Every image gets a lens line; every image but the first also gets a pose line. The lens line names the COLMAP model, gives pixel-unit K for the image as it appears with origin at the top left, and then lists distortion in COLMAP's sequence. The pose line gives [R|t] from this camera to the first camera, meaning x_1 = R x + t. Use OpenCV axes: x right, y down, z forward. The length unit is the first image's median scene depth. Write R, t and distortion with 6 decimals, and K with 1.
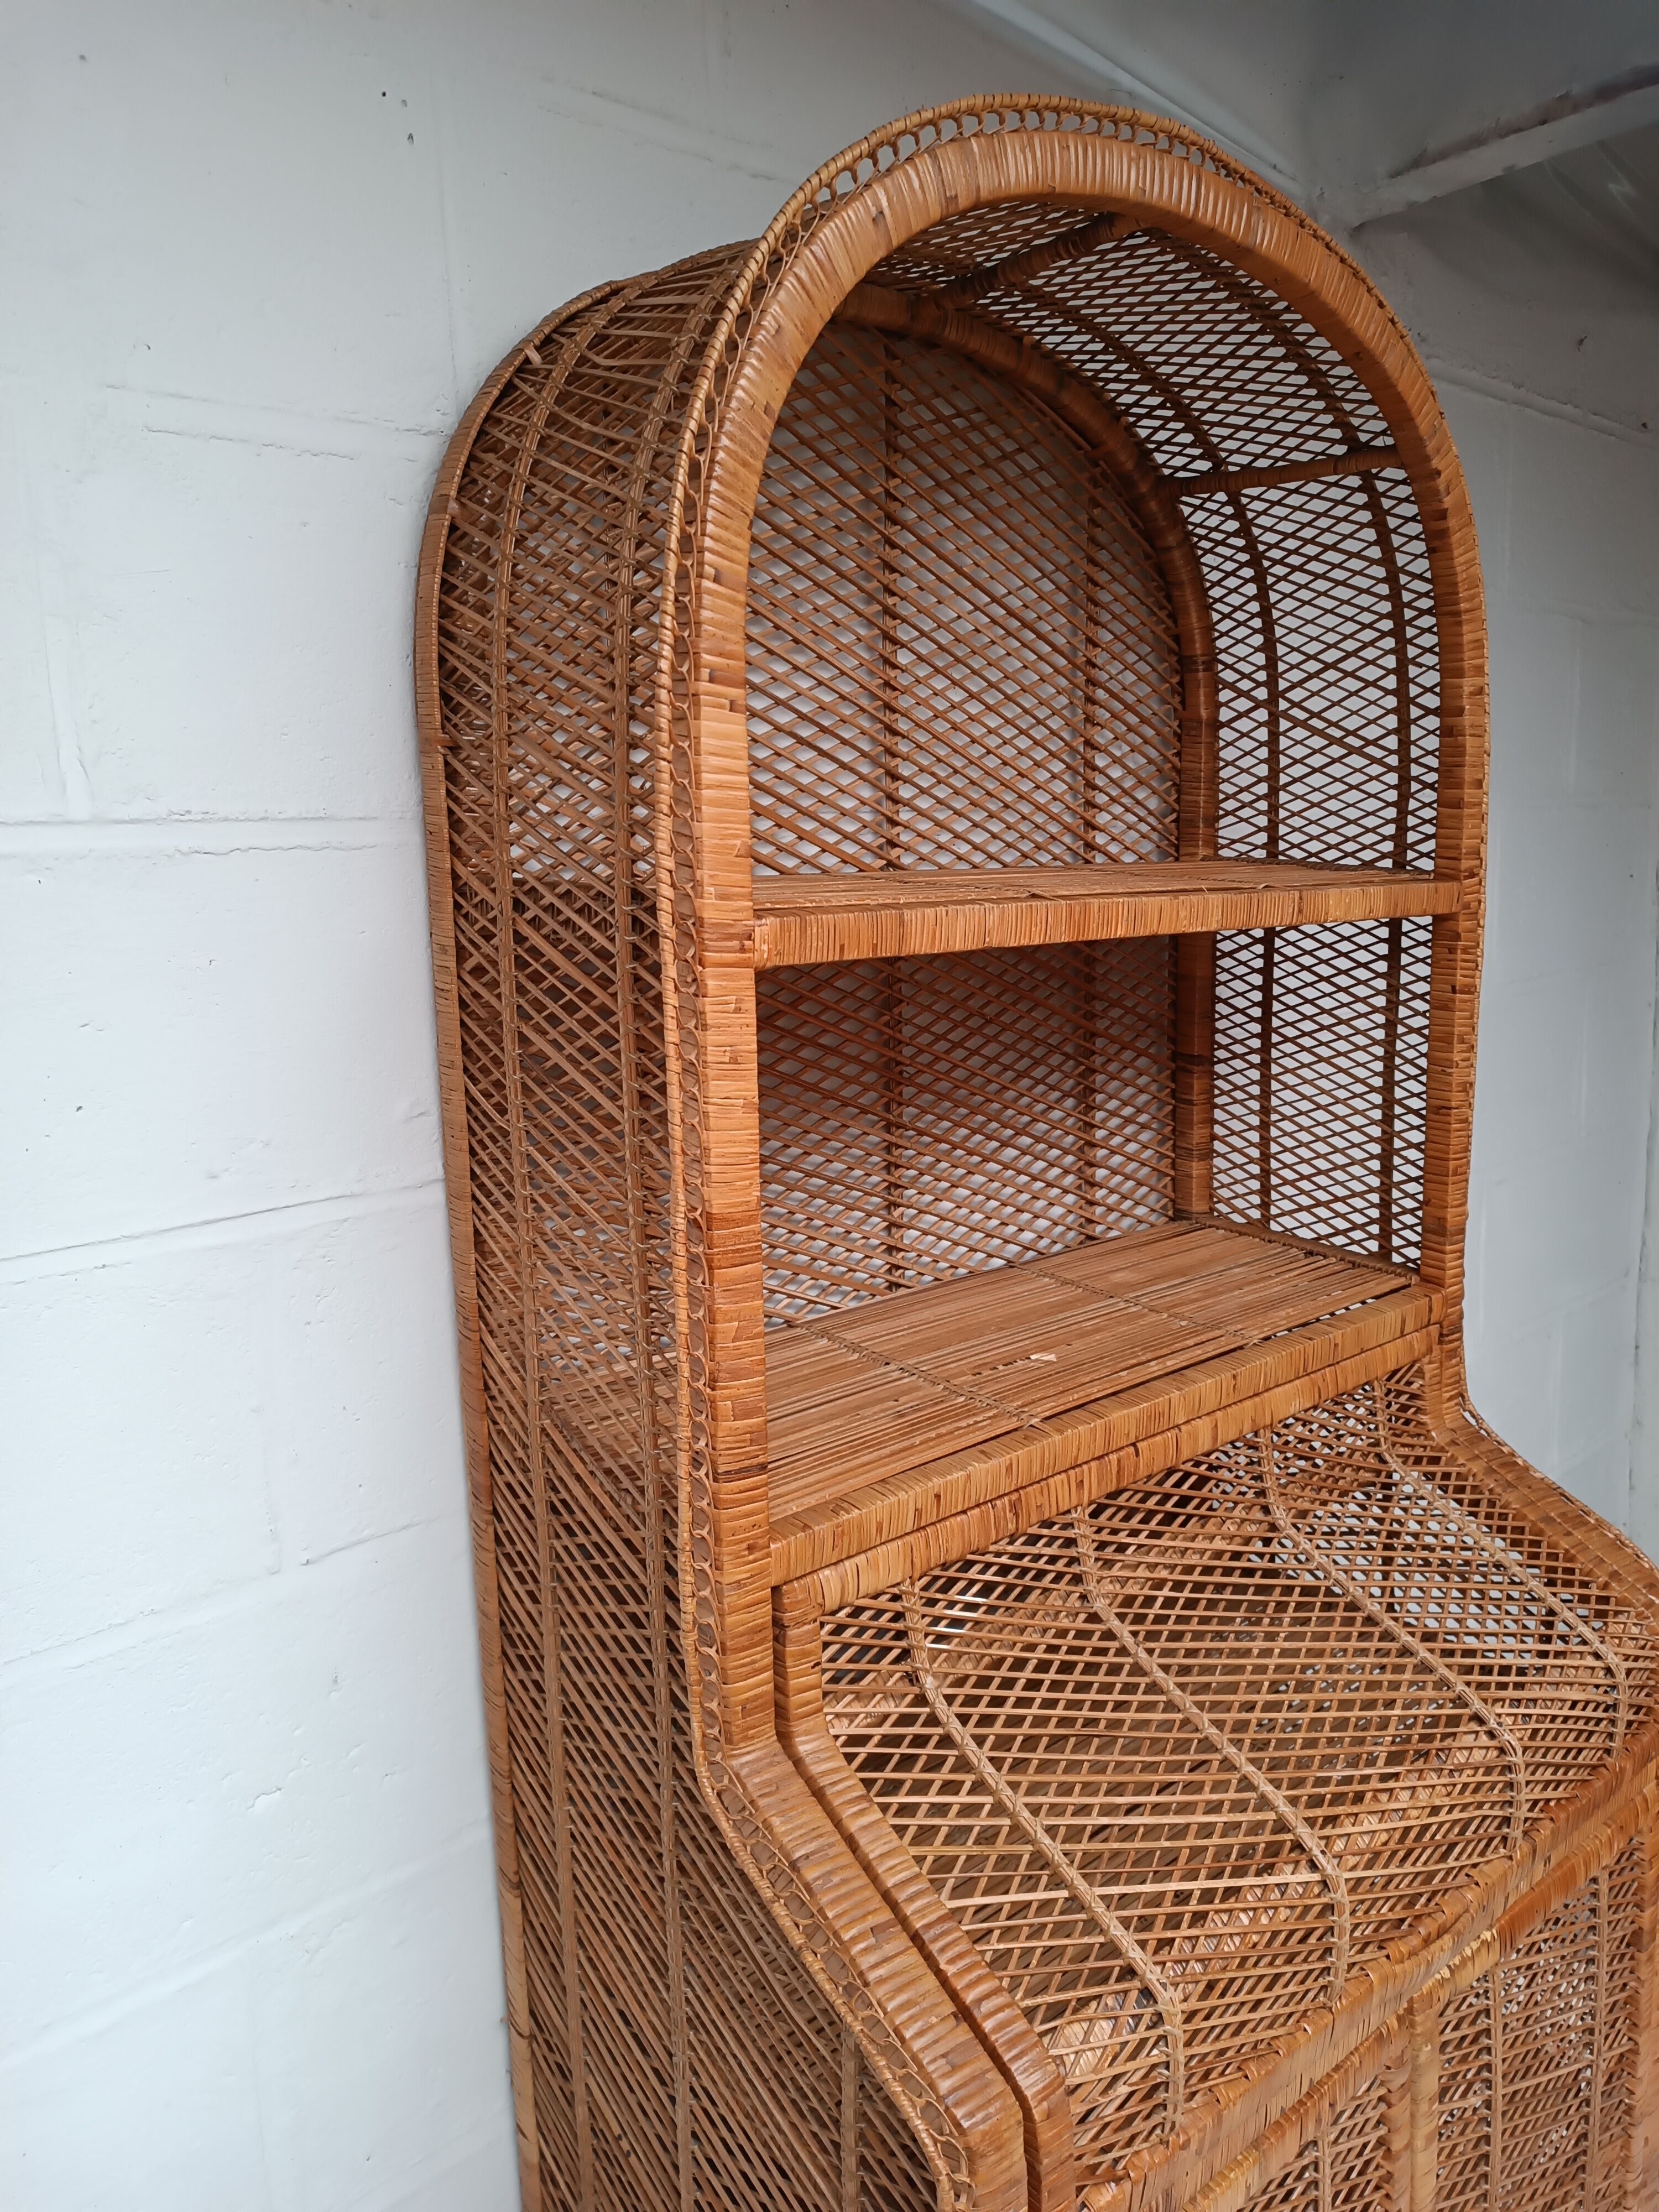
lens RADIAL K [[1586.8, 0, 816.3], [0, 1586.8, 1084.8], [0, 0, 1]] dist [0.020743, -0.039873]
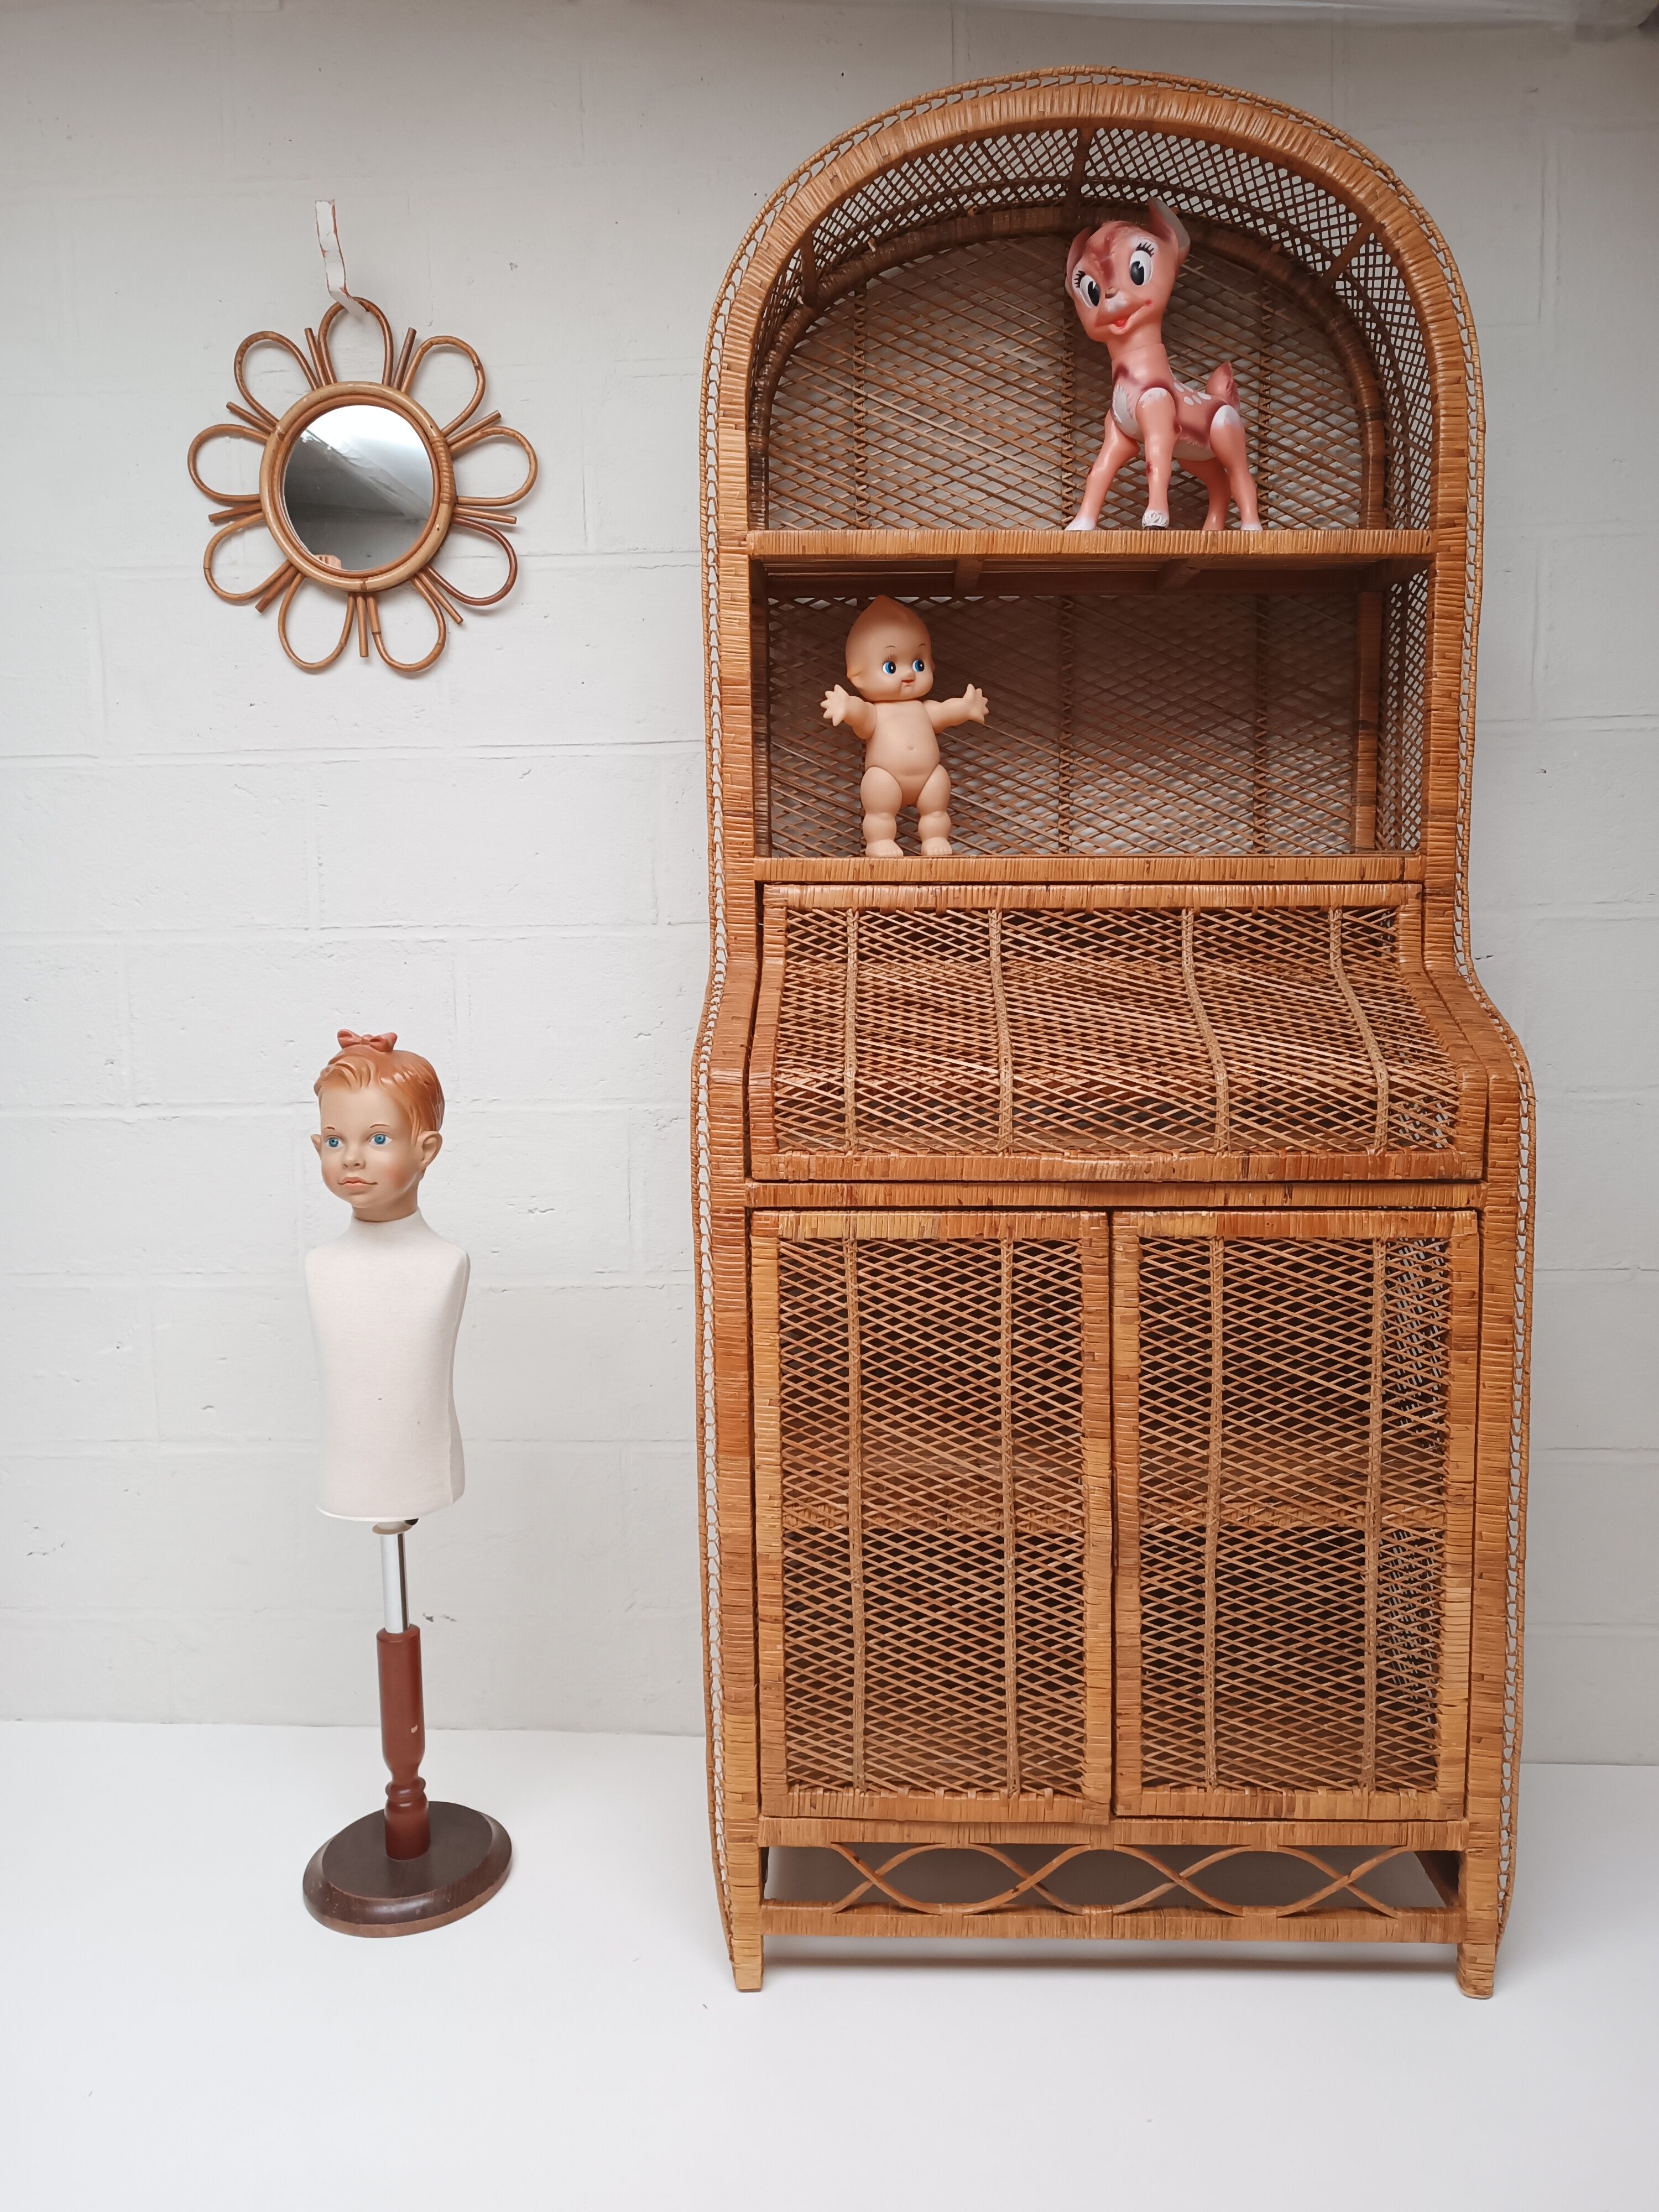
lens RADIAL K [[1586.8, 0, 819.9], [0, 1586.8, 1112.7], [0, 0, 1]] dist [0.020743, -0.039873]
pose [[0.740203, 0.091112, -0.666182, 0.936143], [-0.115203, 0.993311, 0.007849, 0.393161], [0.662441, 0.070936, 0.745748, -0.276225]]
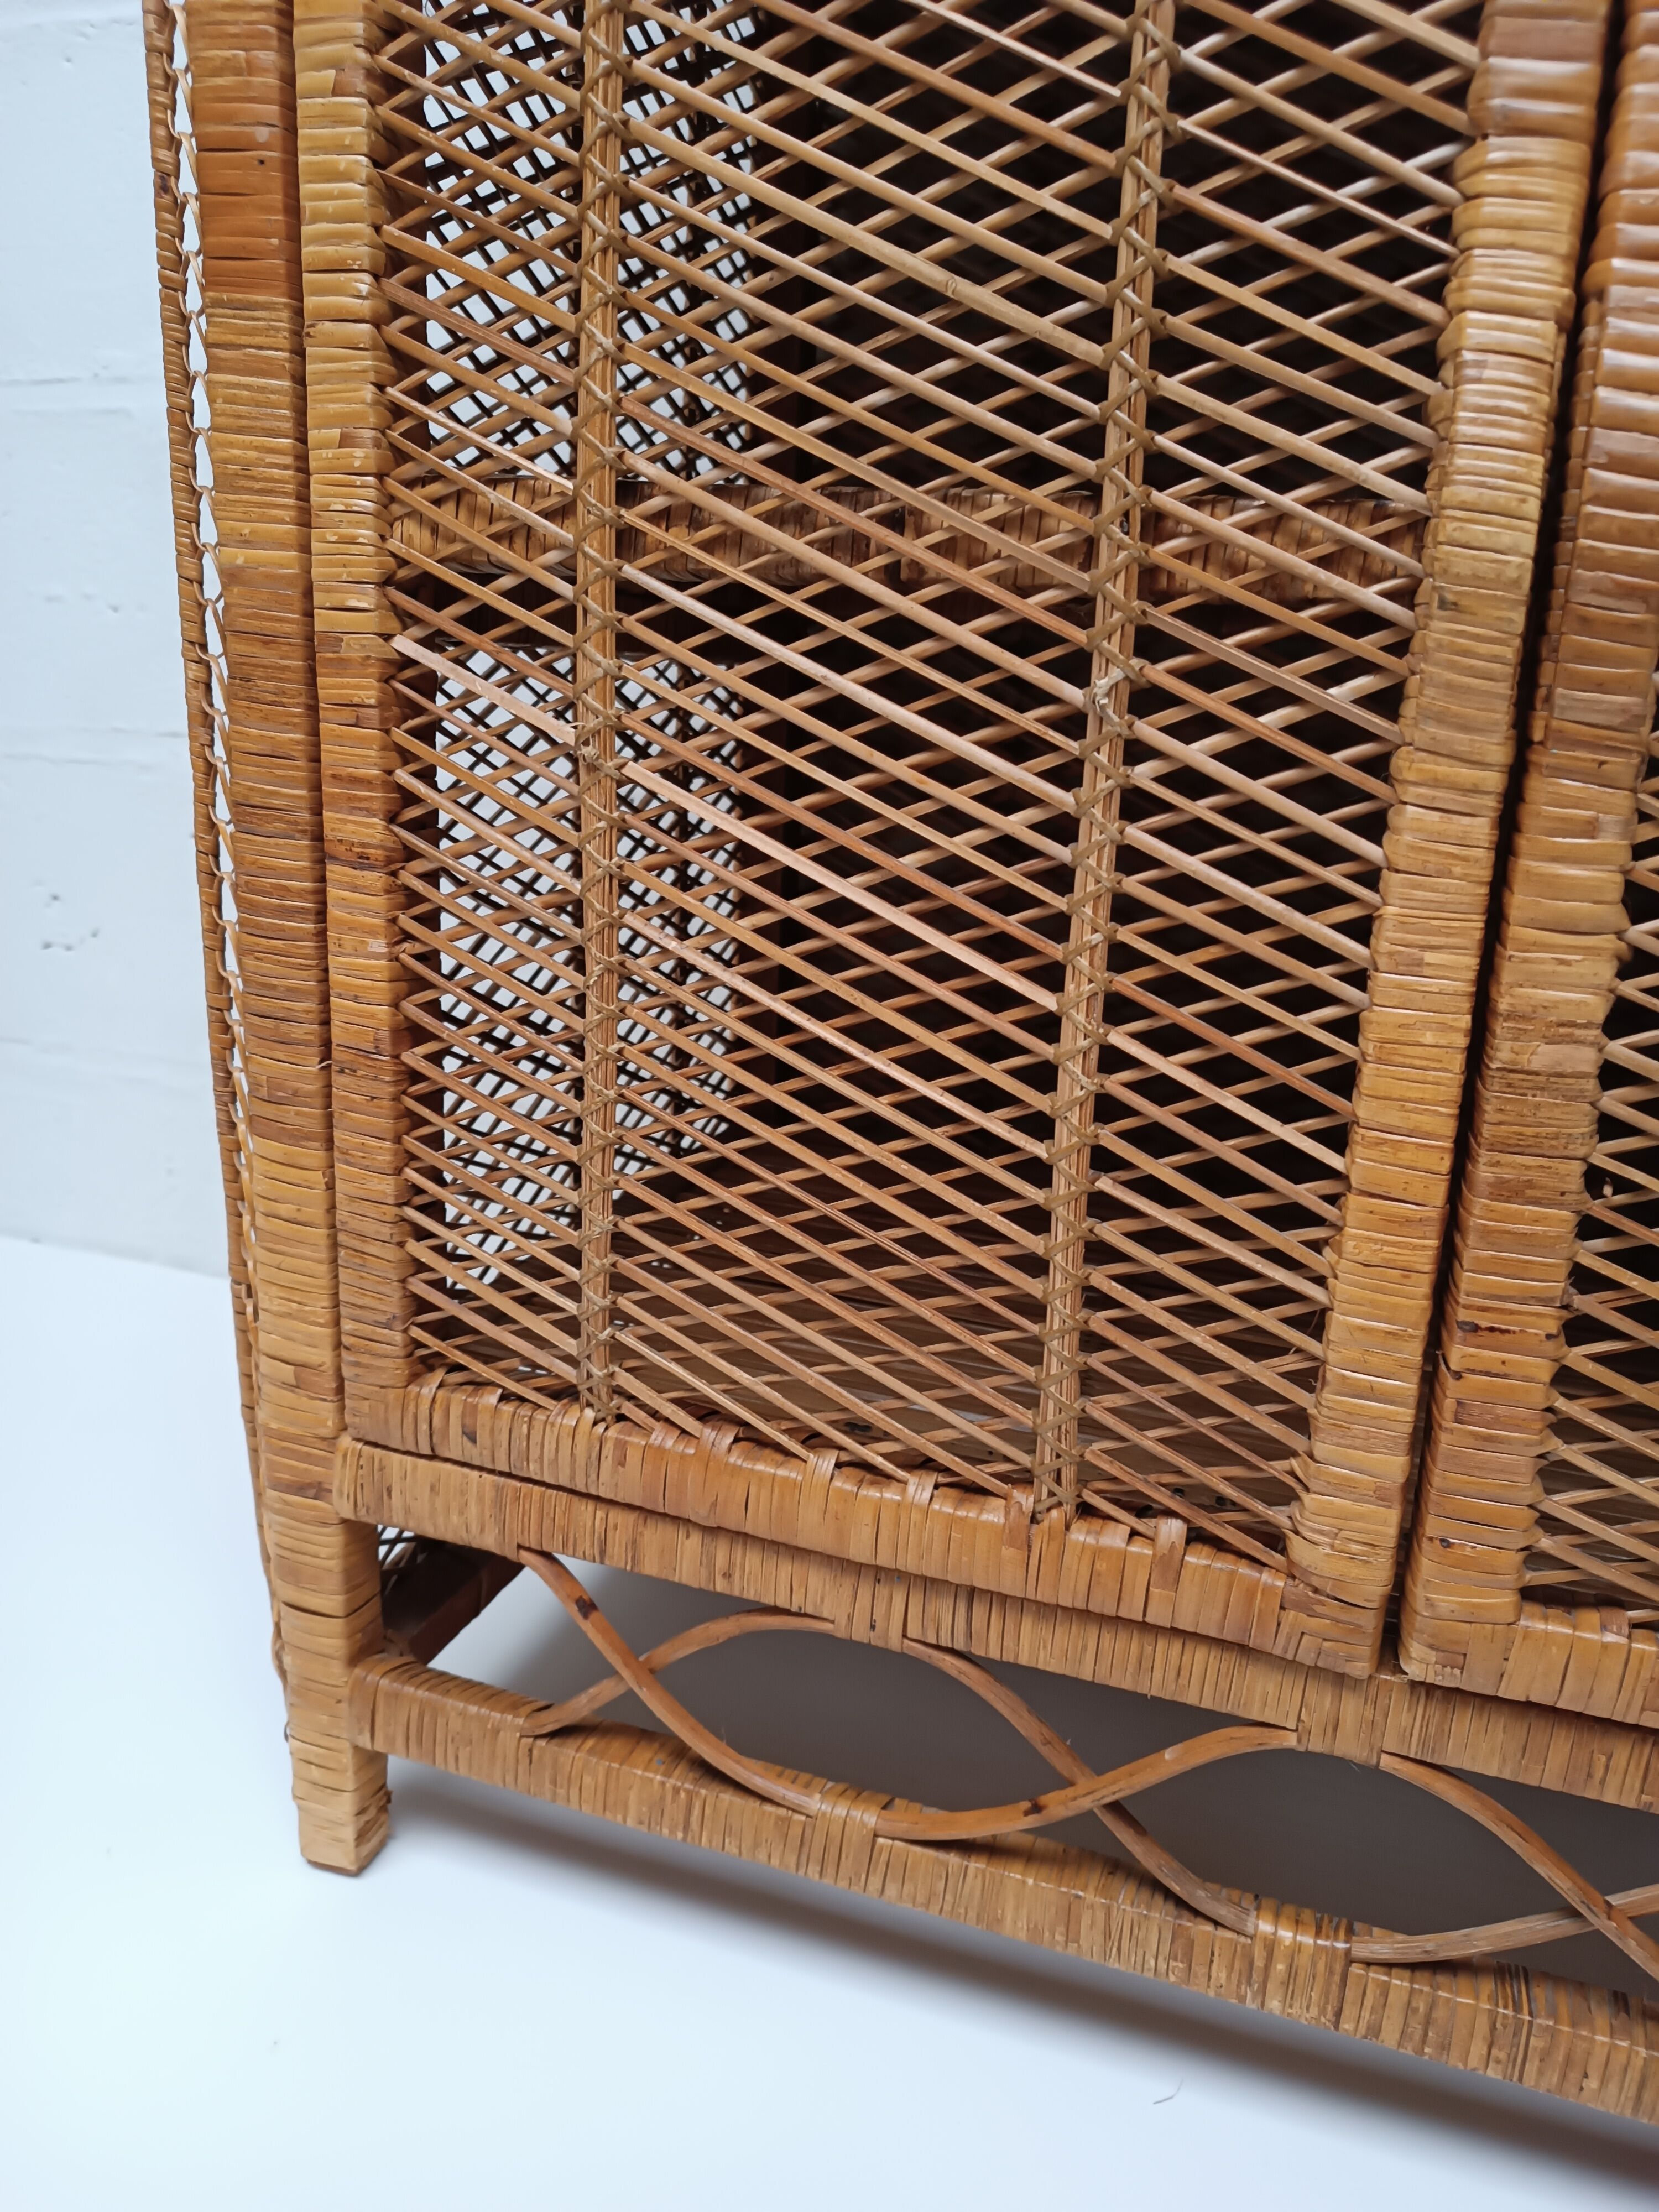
lens RADIAL K [[1586.8, 0, 815.6], [0, 1586.8, 1110.2], [0, 0, 1]] dist [0.020743, -0.039873]
pose [[0.498943, 0.275279, -0.821753, 0.514397], [-0.189398, 0.959926, 0.206569, 0.761555], [0.845686, 0.052572, 0.531086, 0.551185]]
